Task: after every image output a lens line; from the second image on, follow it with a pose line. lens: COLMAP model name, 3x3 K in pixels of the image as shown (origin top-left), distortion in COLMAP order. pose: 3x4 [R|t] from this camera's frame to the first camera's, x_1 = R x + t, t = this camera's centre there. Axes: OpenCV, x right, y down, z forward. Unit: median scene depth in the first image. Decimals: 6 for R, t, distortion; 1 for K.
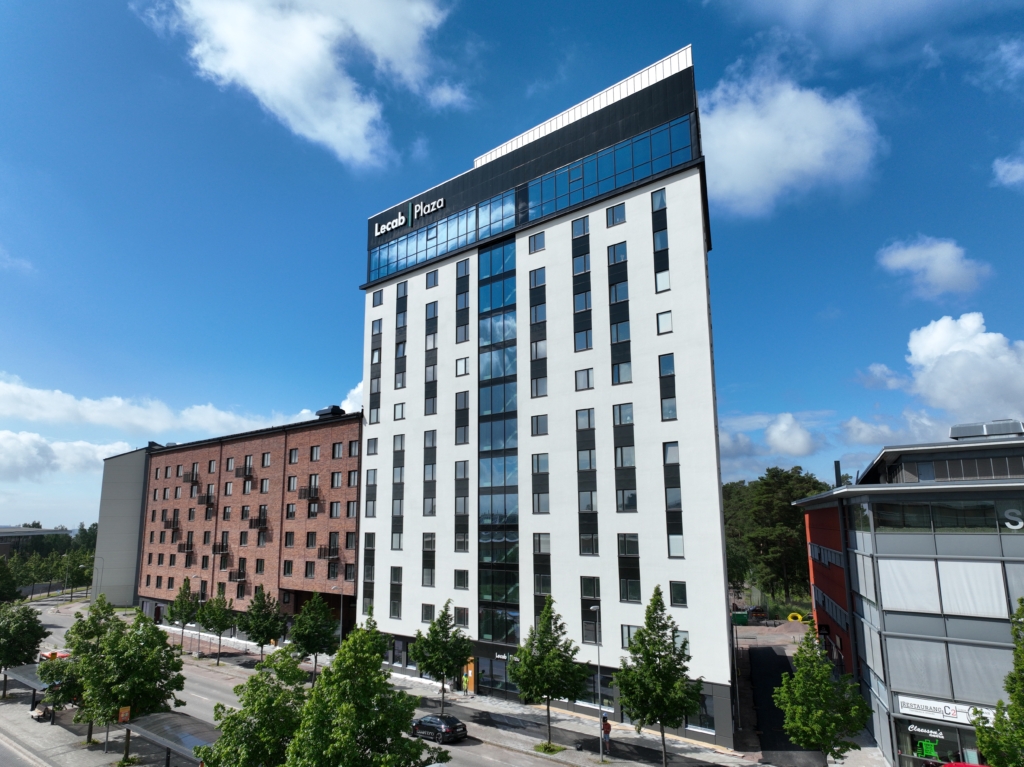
lens RADIAL K [[728.7, 0, 520.6], [0, 728.7, 380.5], [0, 0, 1]] dist [0.002729, 0.015026]
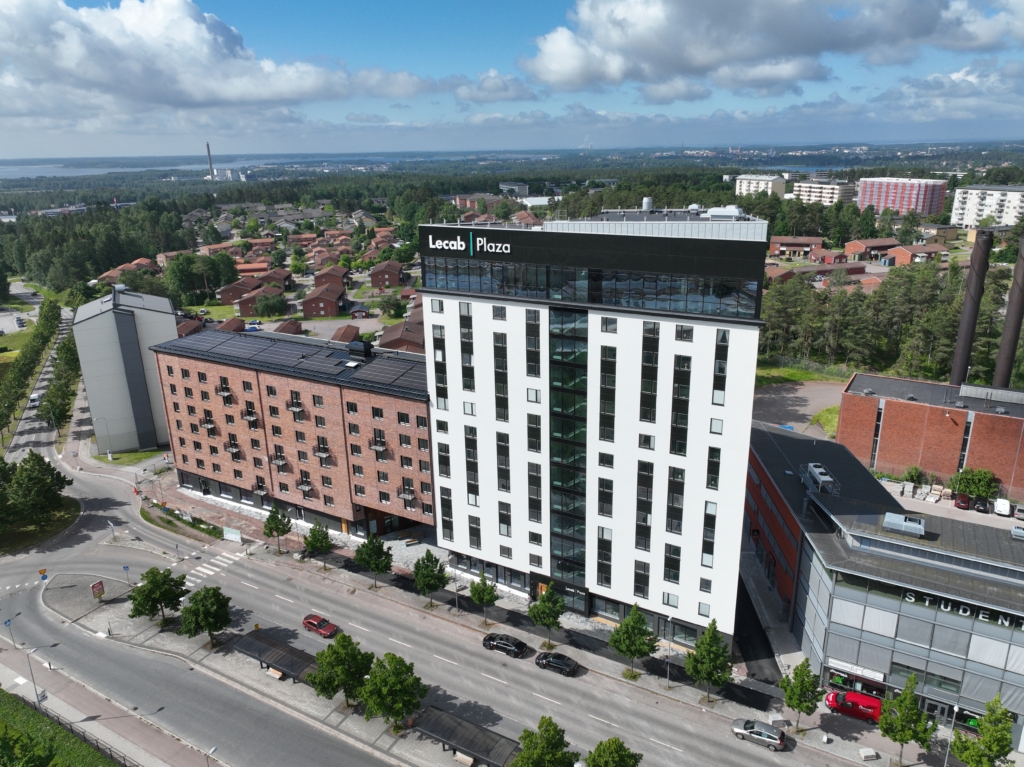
lens RADIAL K [[728.7, 0, 520.9], [0, 728.7, 383.0], [0, 0, 1]] dist [0.002729, 0.015026]
pose [[0.974318, -0.075497, 0.212144, -0.381175], [-0.035730, 0.878350, 0.476680, -0.663229], [-0.222324, -0.472018, 0.853095, -0.072818]]
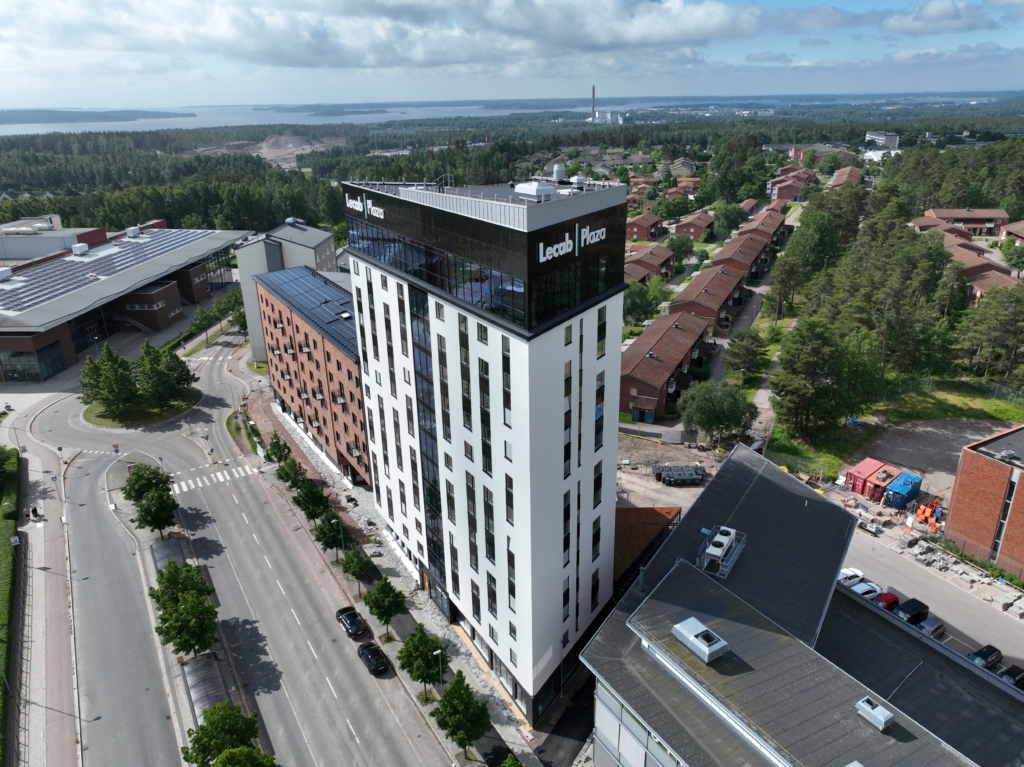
lens RADIAL K [[728.7, 0, 520.2], [0, 728.7, 384.9], [0, 0, 1]] dist [0.002729, 0.015026]
pose [[0.963302, 0.095981, -0.250672, 0.404399], [0.054910, 0.843670, 0.534047, -0.643998], [0.262742, -0.528213, 0.807439, 0.092376]]
